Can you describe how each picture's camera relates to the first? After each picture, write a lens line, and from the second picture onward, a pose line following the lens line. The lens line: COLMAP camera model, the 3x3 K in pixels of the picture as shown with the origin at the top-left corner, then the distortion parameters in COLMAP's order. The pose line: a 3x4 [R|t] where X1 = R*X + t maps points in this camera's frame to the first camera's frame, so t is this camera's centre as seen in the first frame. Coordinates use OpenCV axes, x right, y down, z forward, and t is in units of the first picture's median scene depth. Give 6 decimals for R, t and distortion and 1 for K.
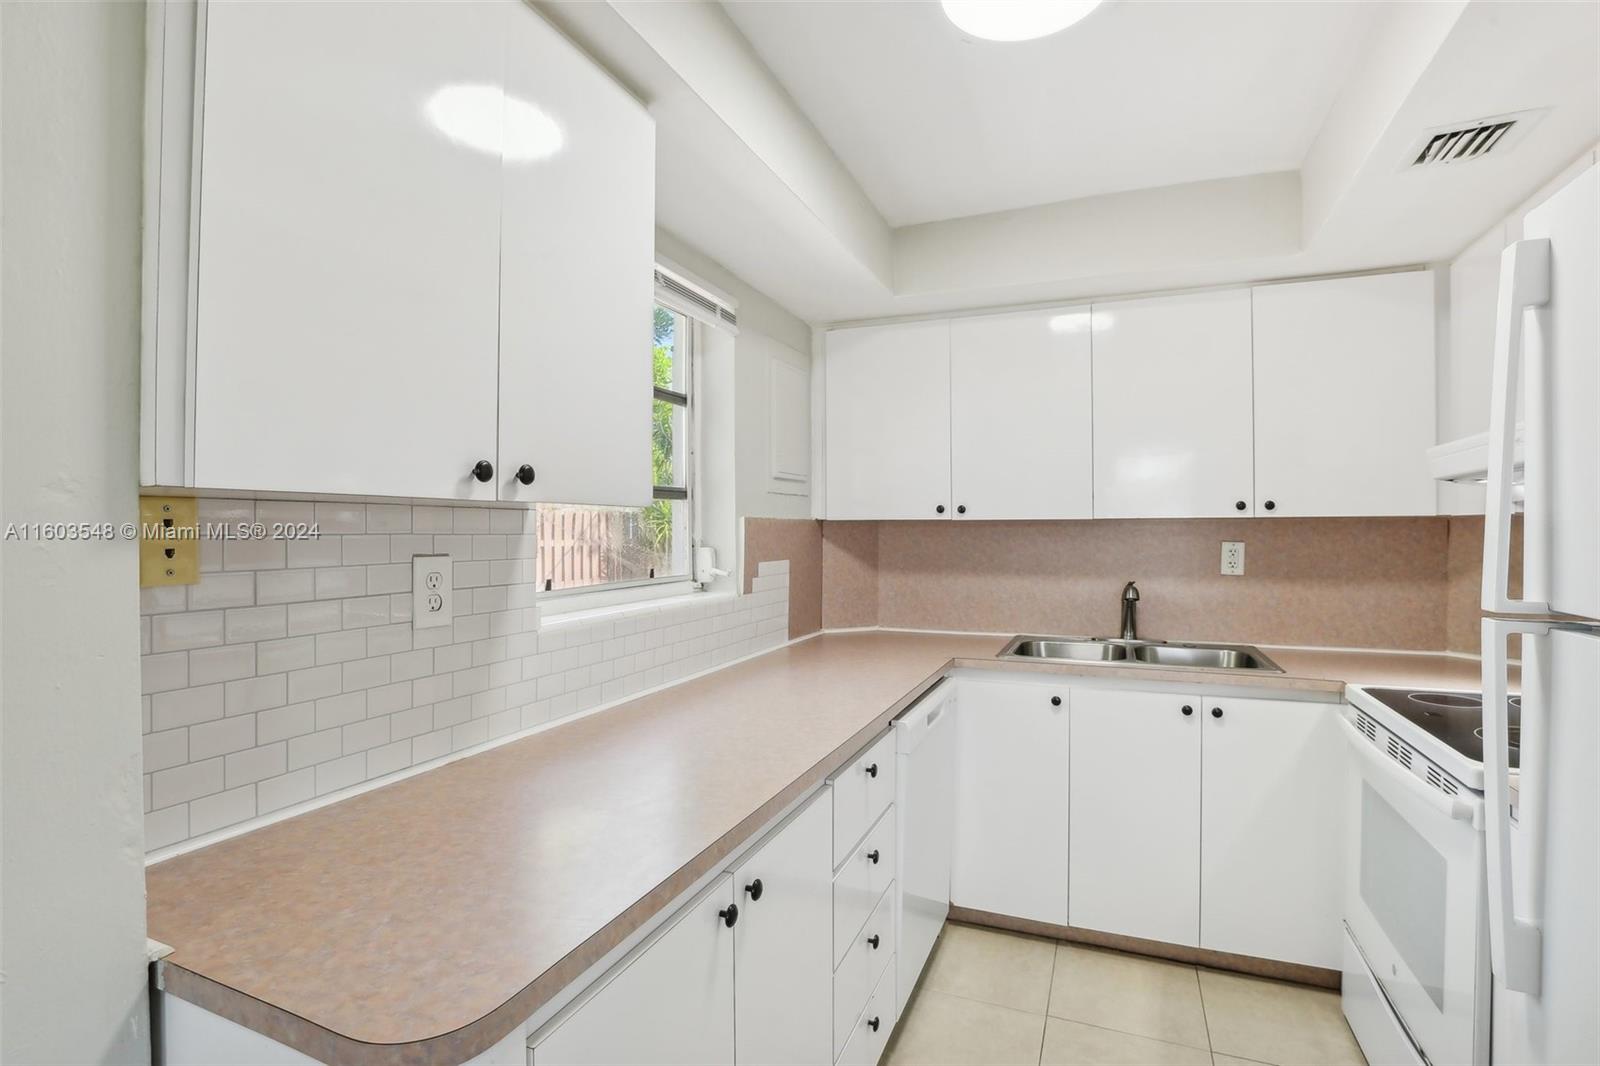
lens RADIAL K [[751.6, 0, 807.4], [0, 751.6, 533.2], [0, 0, 1]] dist [-0.036219, 0.006638]
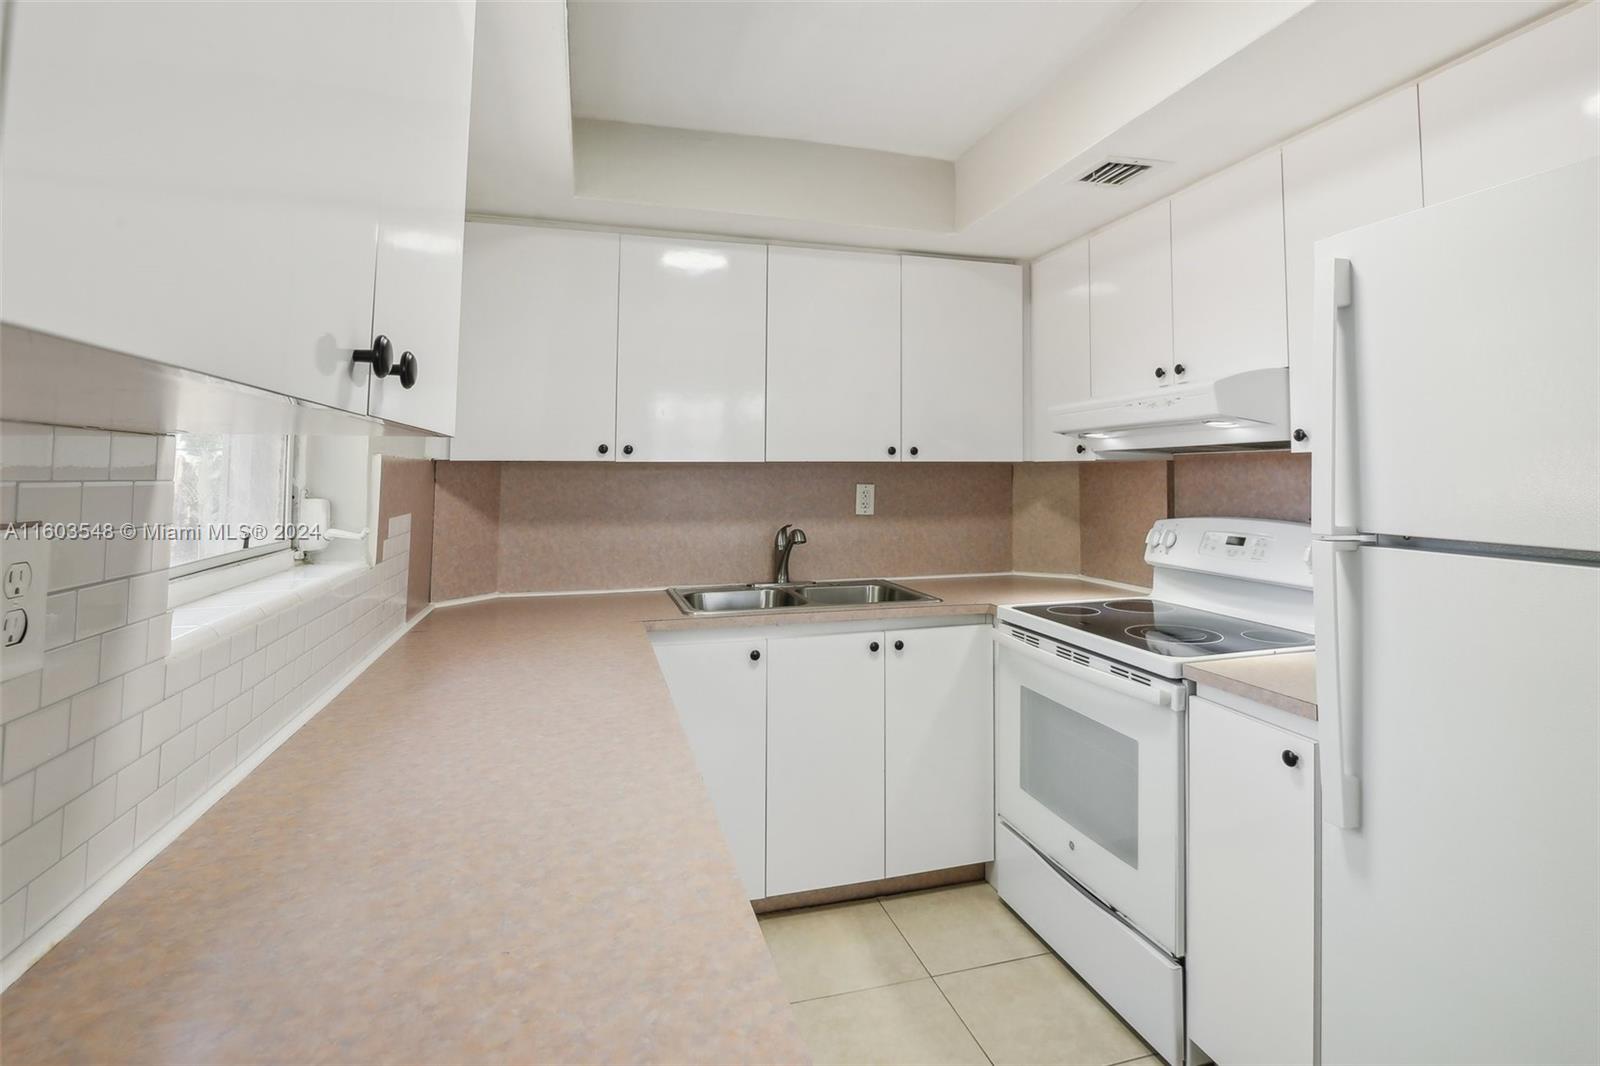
lens RADIAL K [[788.4, 0, 809.6], [0, 788.4, 434.9], [0, 0, 1]] dist [-0.016614, 0.000563]
pose [[0.783278, 0.030181, 0.620938, -0.226880], [0.002551, 0.998656, -0.051758, -0.000958], [-0.621666, 0.042125, 0.782149, 0.162922]]
